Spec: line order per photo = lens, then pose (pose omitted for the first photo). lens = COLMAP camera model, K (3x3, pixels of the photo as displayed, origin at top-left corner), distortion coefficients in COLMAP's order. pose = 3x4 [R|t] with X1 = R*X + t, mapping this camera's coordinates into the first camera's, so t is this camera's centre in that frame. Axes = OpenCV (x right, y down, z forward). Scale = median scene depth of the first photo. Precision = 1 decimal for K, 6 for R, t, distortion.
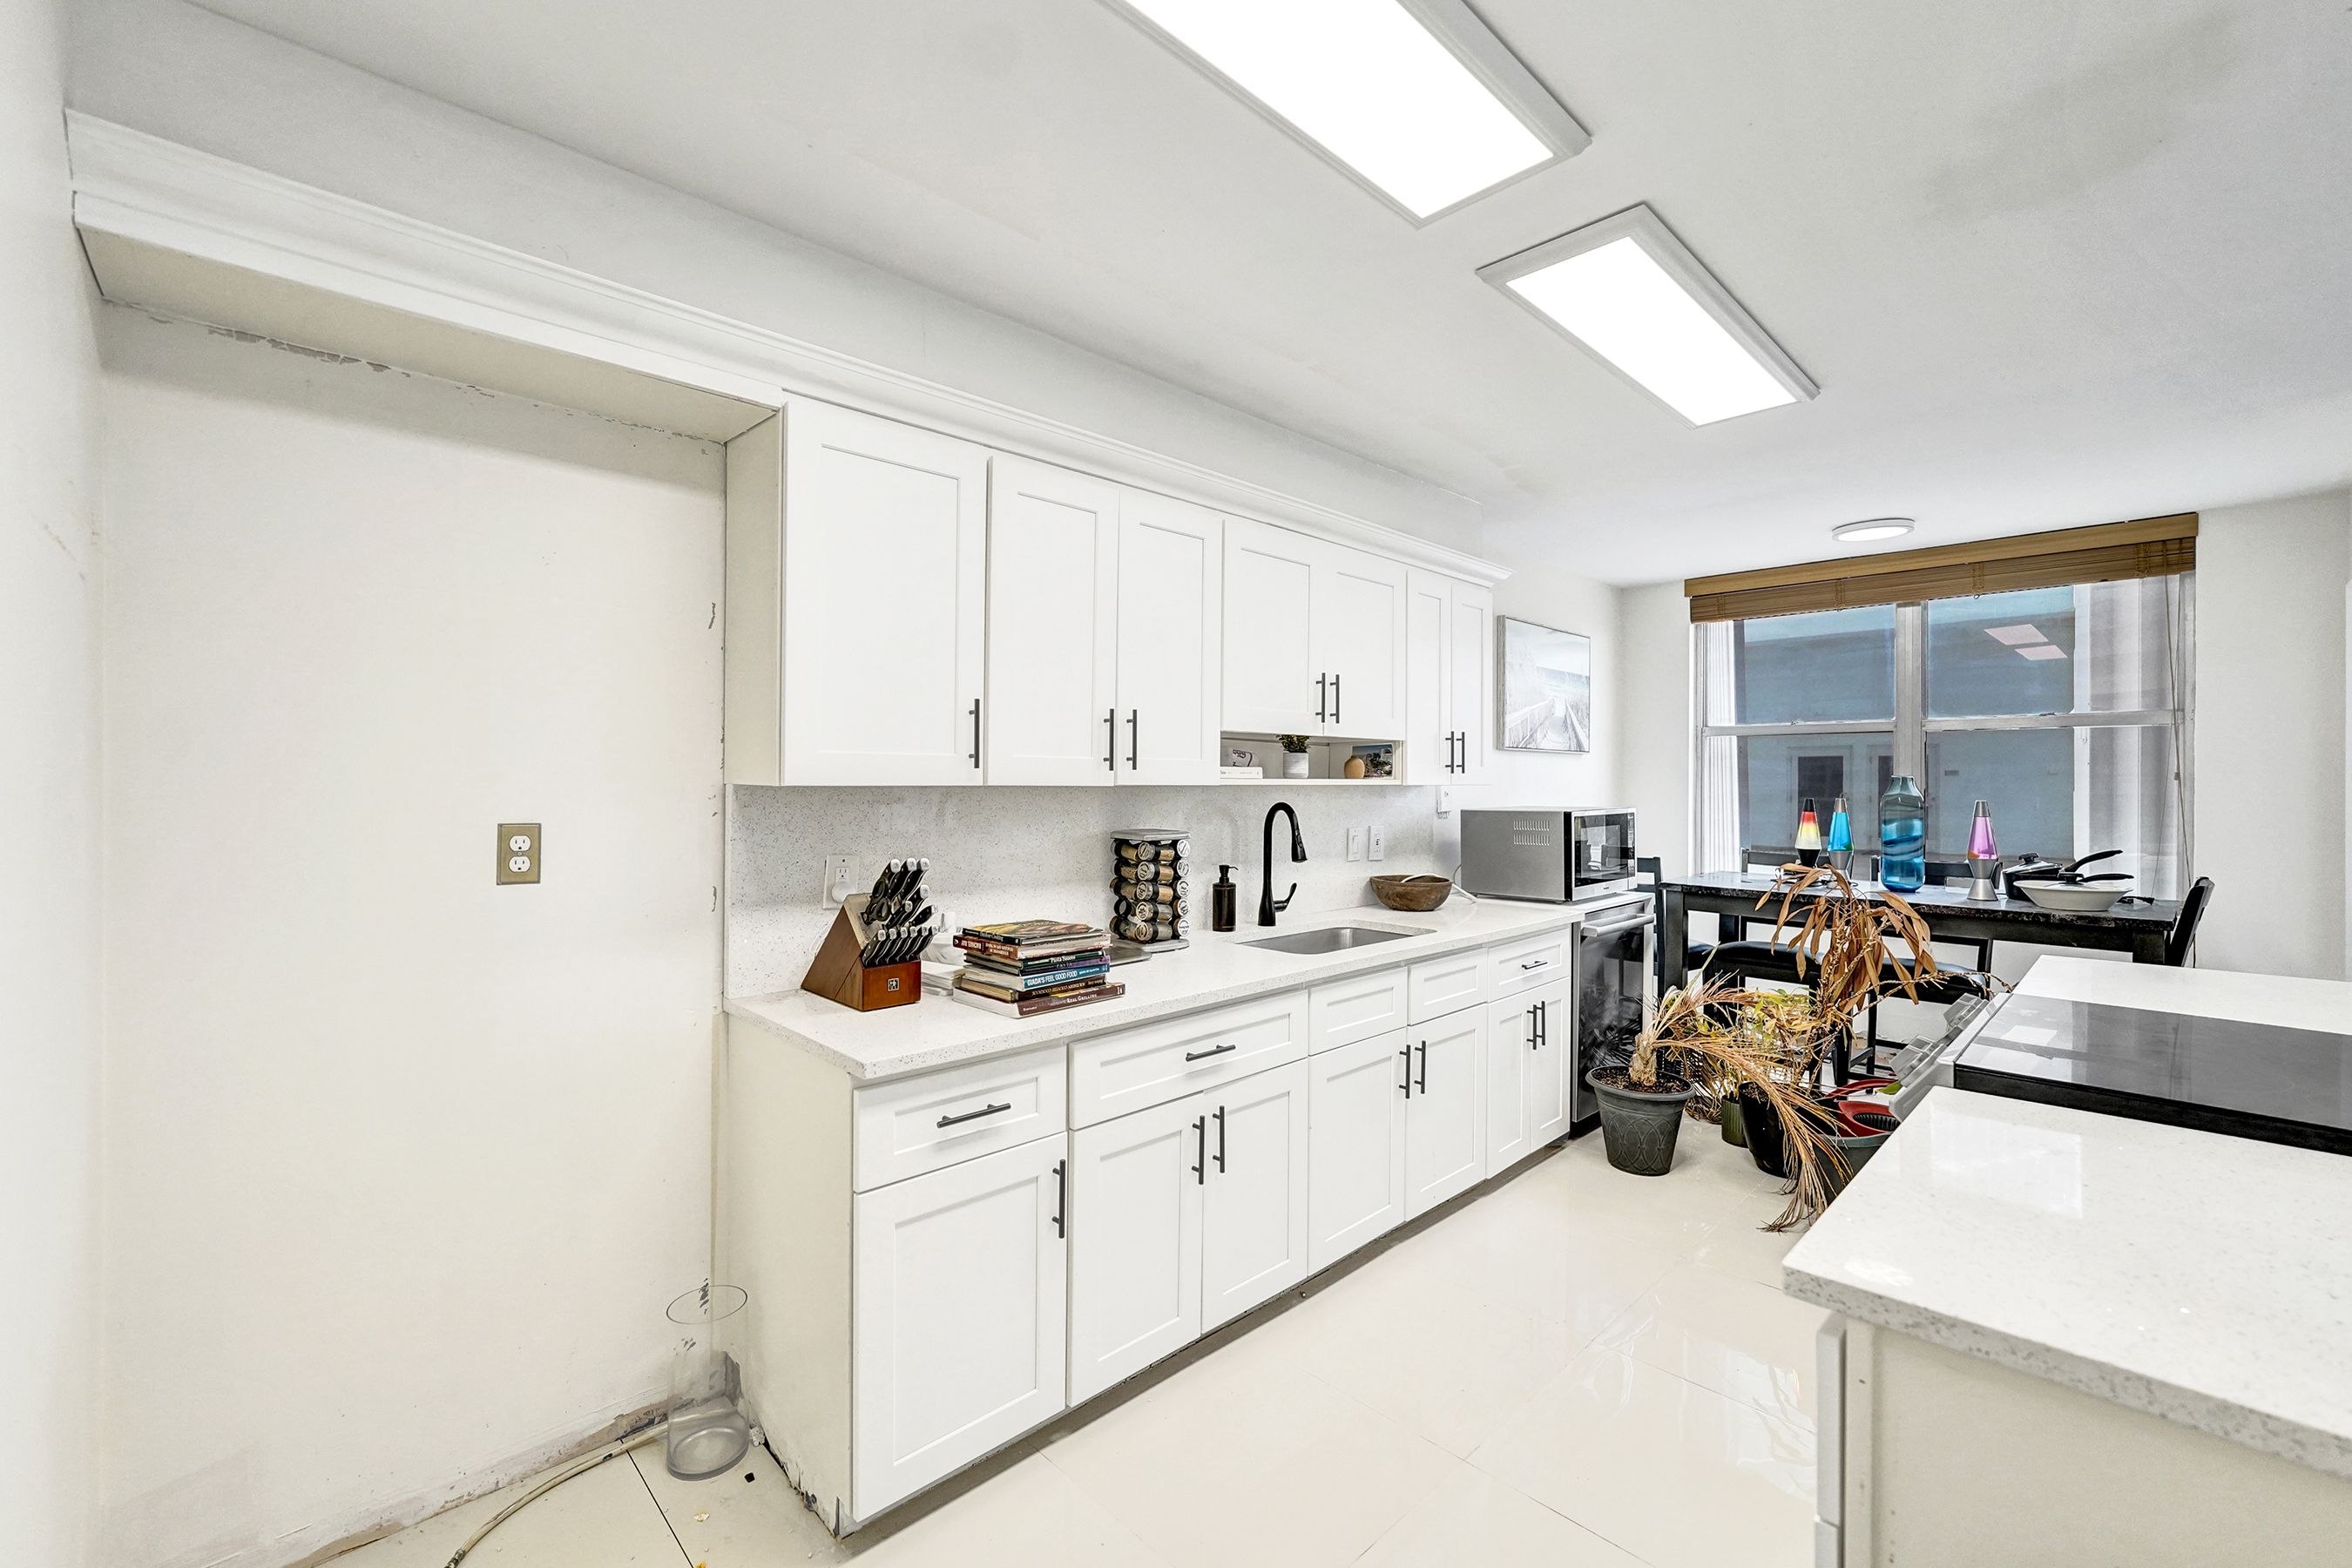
lens RADIAL K [[962.9, 0, 1176.0], [0, 962.9, 784.0], [0, 0, 1]] dist [-0.002623, -0.000110]
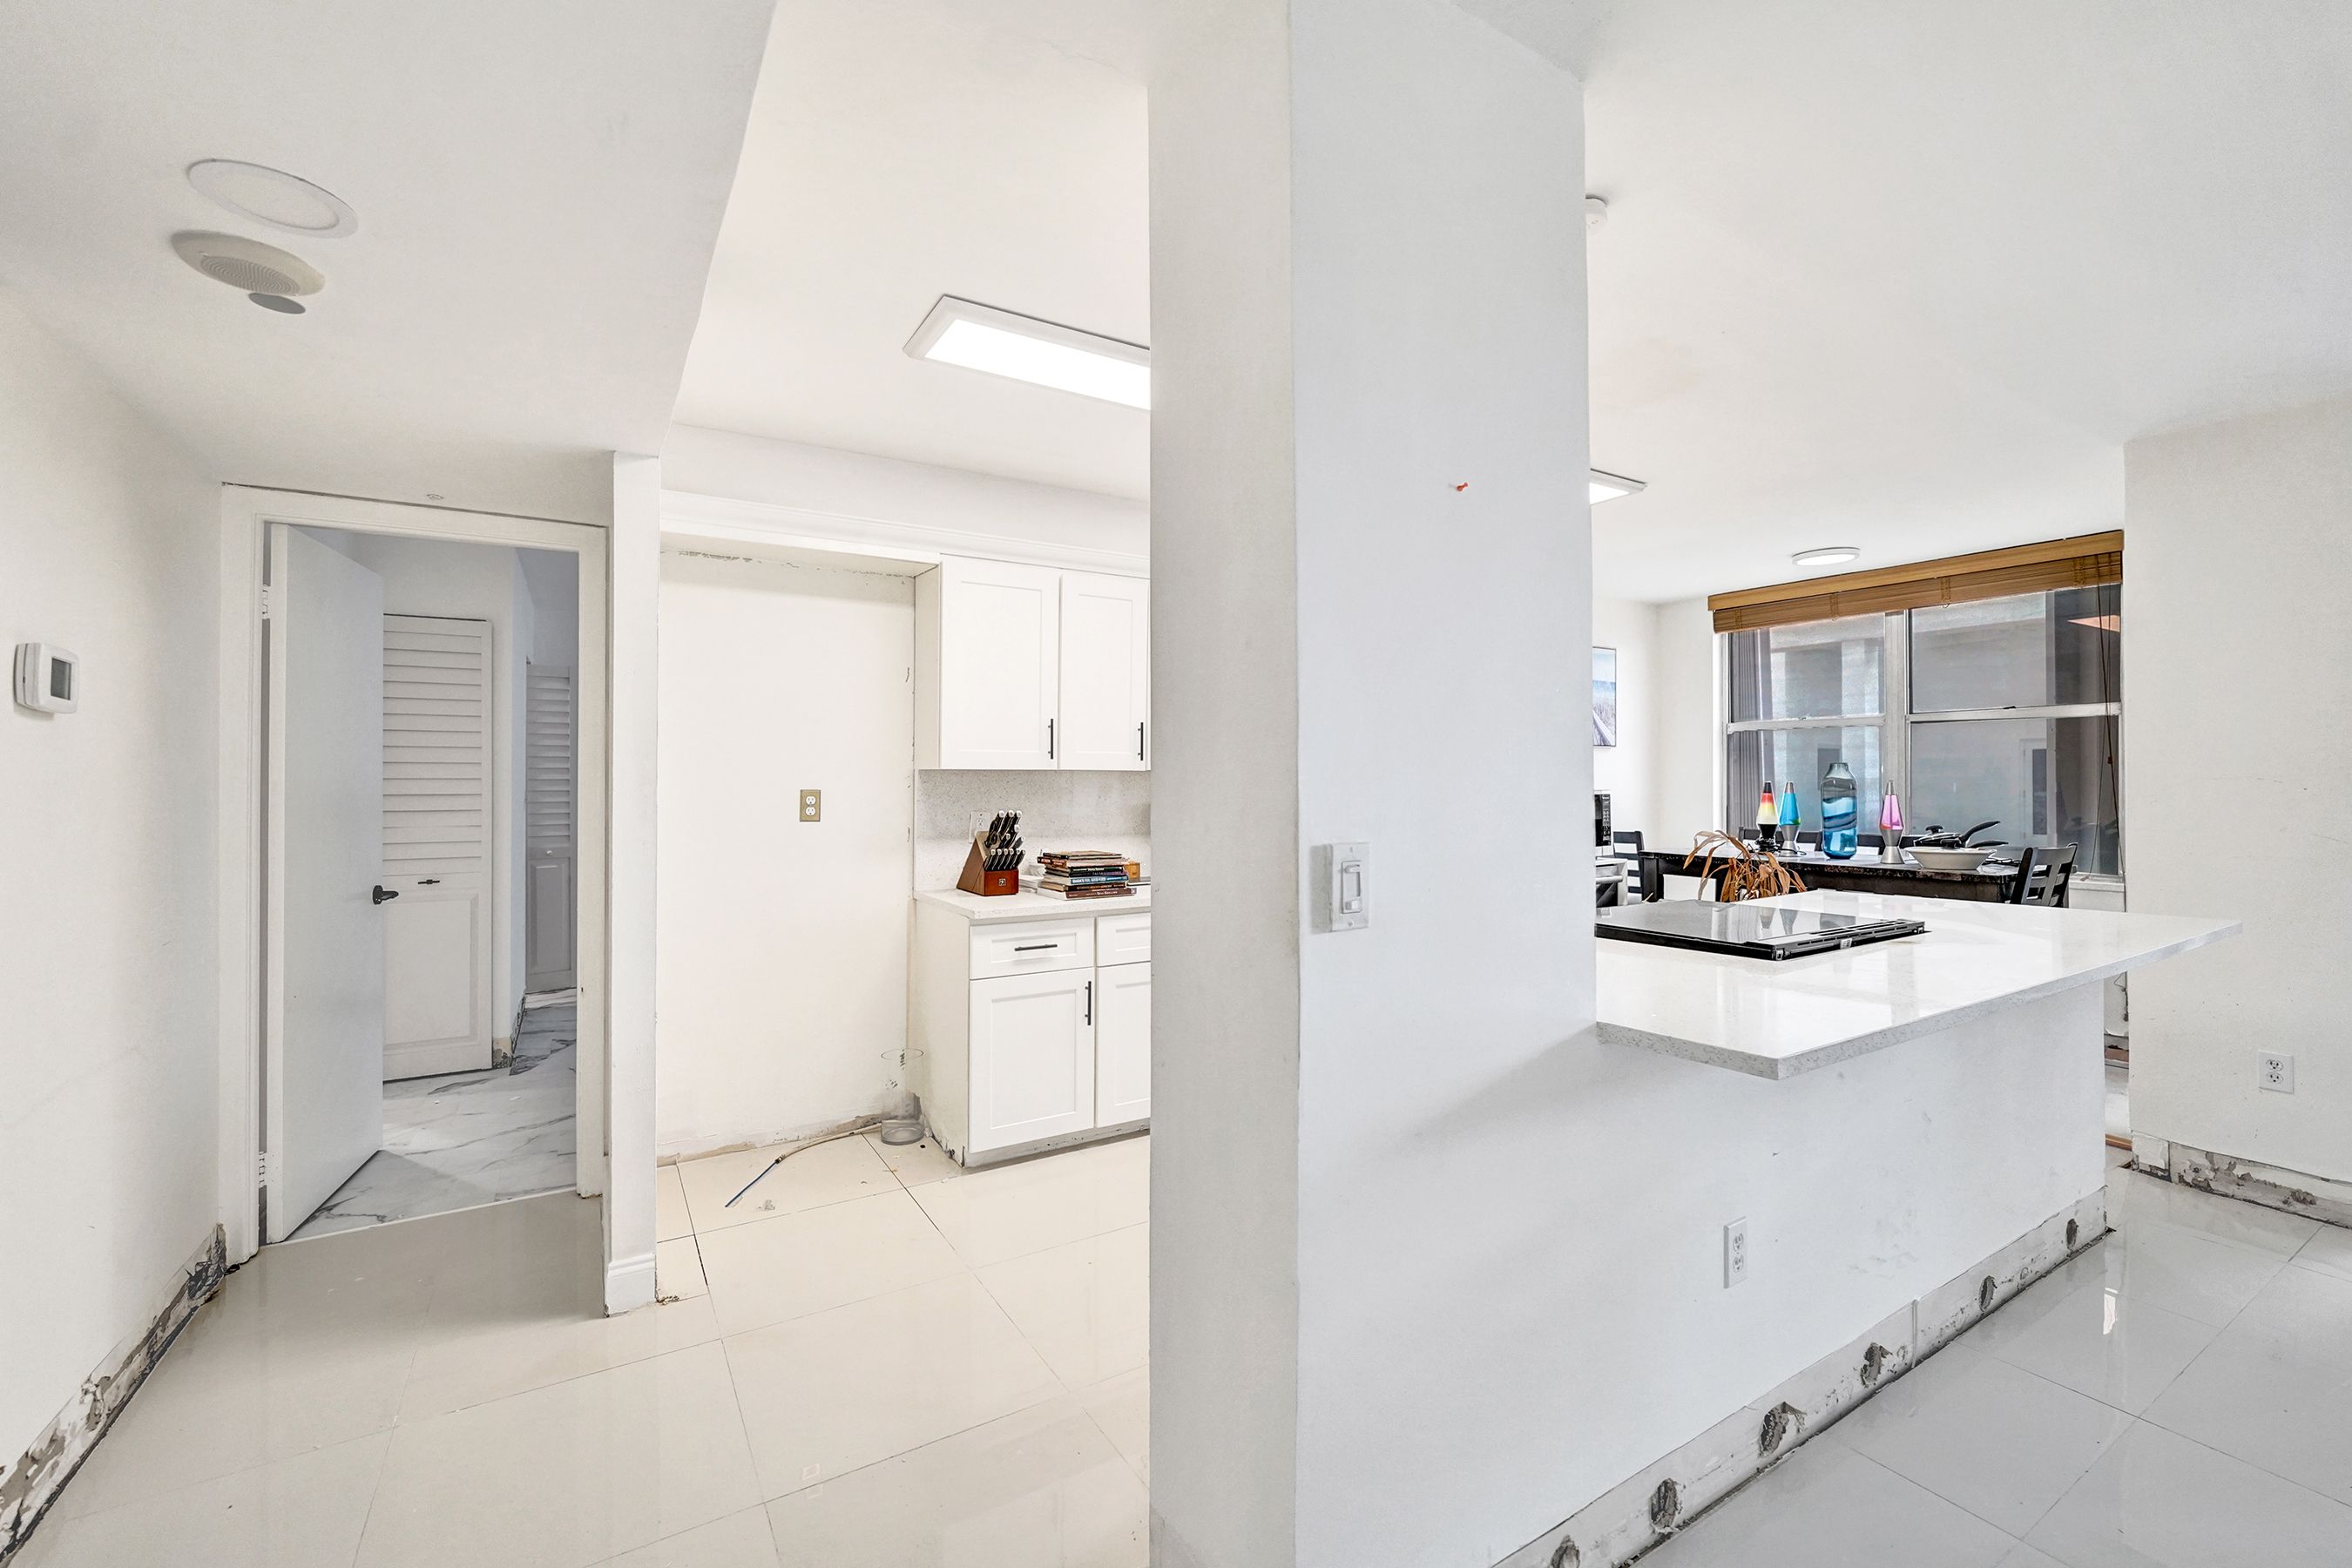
lens RADIAL K [[985.1, 0, 1211.4], [0, 985.1, 768.5], [0, 0, 1]] dist [0.000135, -0.000033]
pose [[0.982442, -0.009126, -0.186344, 0.409140], [0.005597, 0.999795, -0.019459, 0.036545], [0.186483, 0.018075, 0.982292, -0.681884]]
